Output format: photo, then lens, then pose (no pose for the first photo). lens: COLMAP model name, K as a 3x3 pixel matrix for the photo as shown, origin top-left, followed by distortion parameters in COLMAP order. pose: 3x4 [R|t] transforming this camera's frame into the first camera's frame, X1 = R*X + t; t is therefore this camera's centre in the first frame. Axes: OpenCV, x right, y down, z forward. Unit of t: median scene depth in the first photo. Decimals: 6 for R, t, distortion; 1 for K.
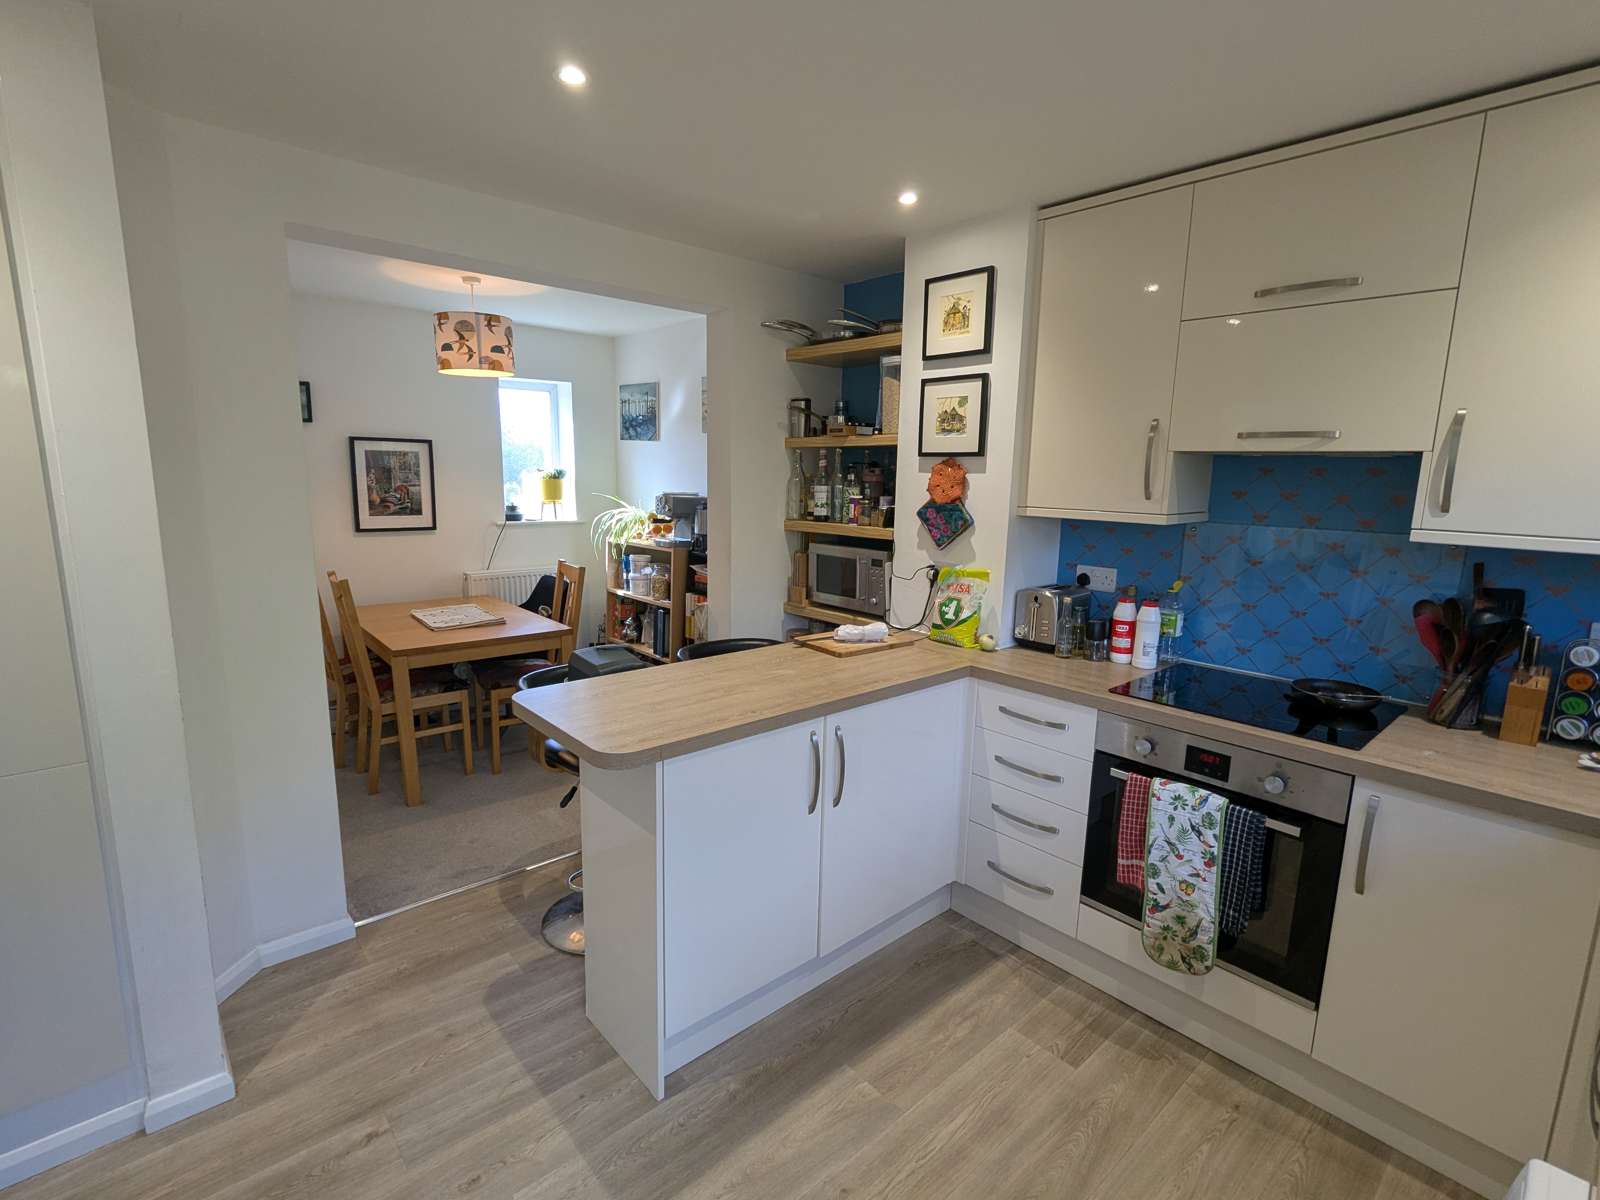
lens RADIAL K [[757.7, 0, 796.1], [0, 757.7, 602.6], [0, 0, 1]] dist [0.000098, -0.000430]
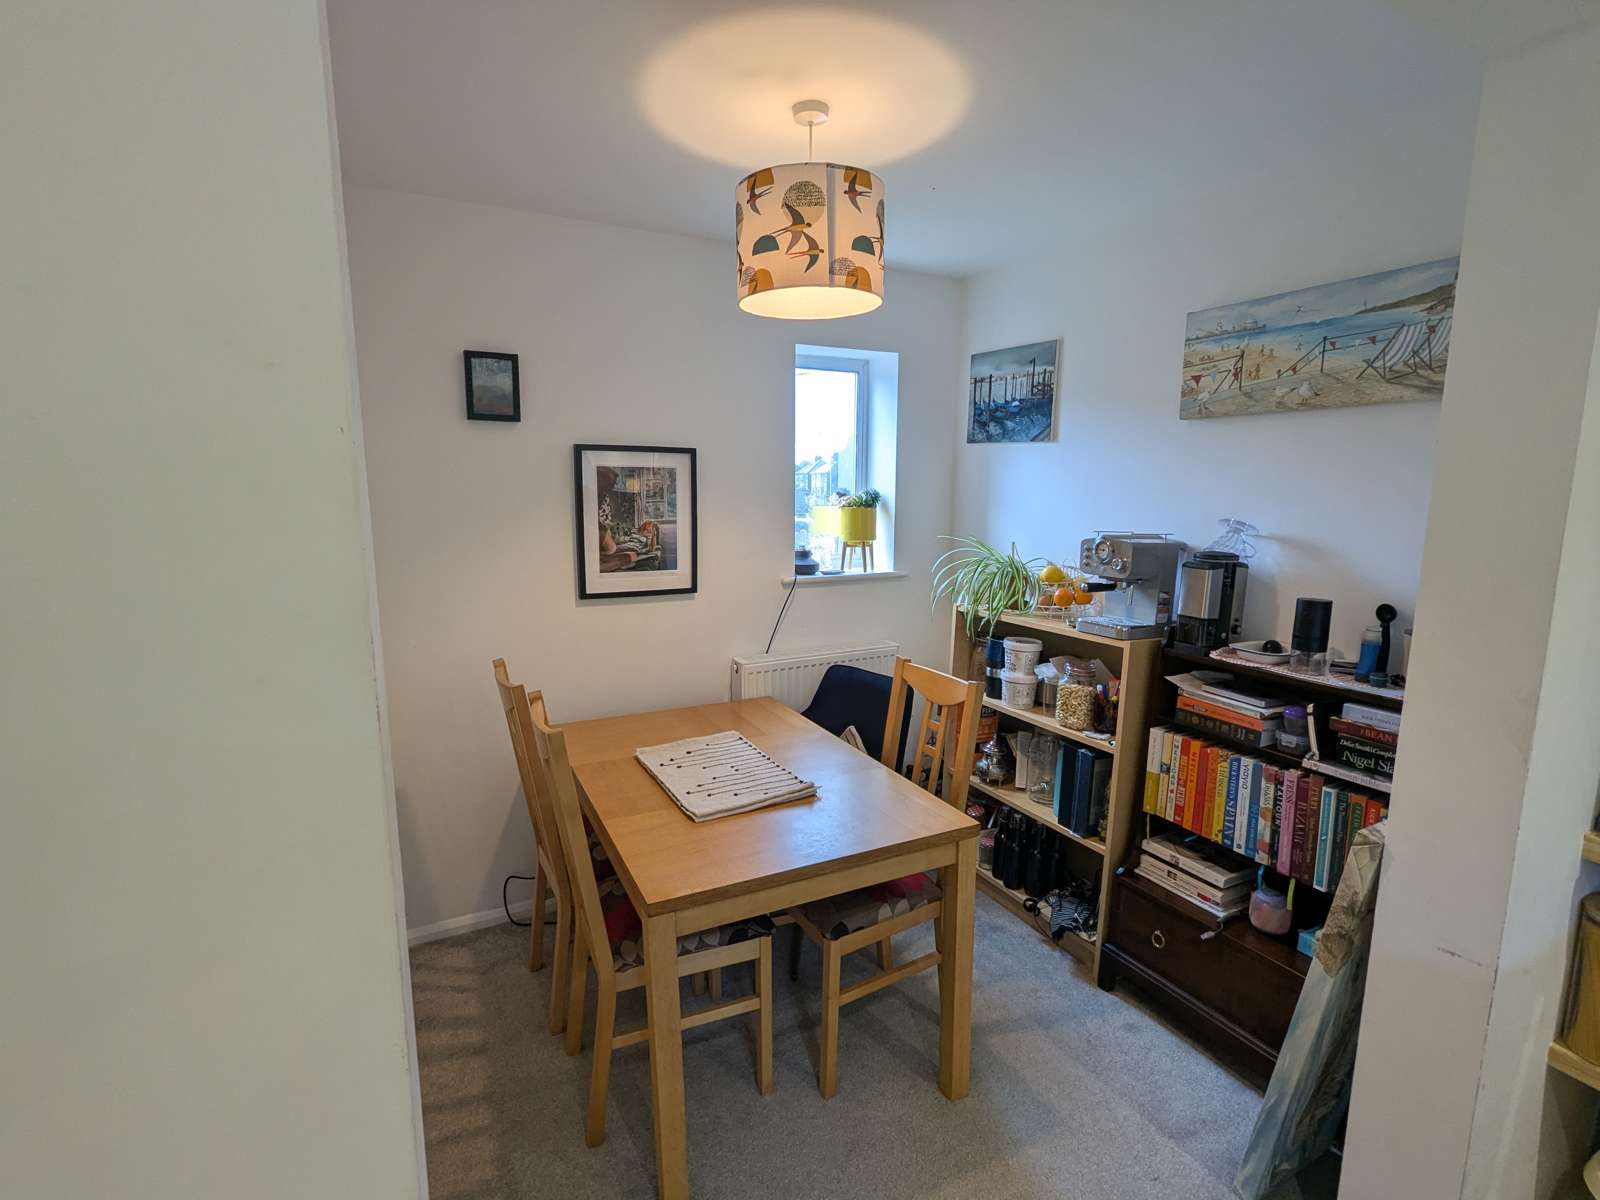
lens RADIAL K [[757.7, 0, 790.0], [0, 757.7, 605.4], [0, 0, 1]] dist [0.000098, -0.000430]
pose [[0.969190, 0.023158, -0.245223, -0.253645], [-0.027469, 0.999522, -0.014173, -0.080836], [0.244777, 0.020473, 0.969363, 0.427464]]
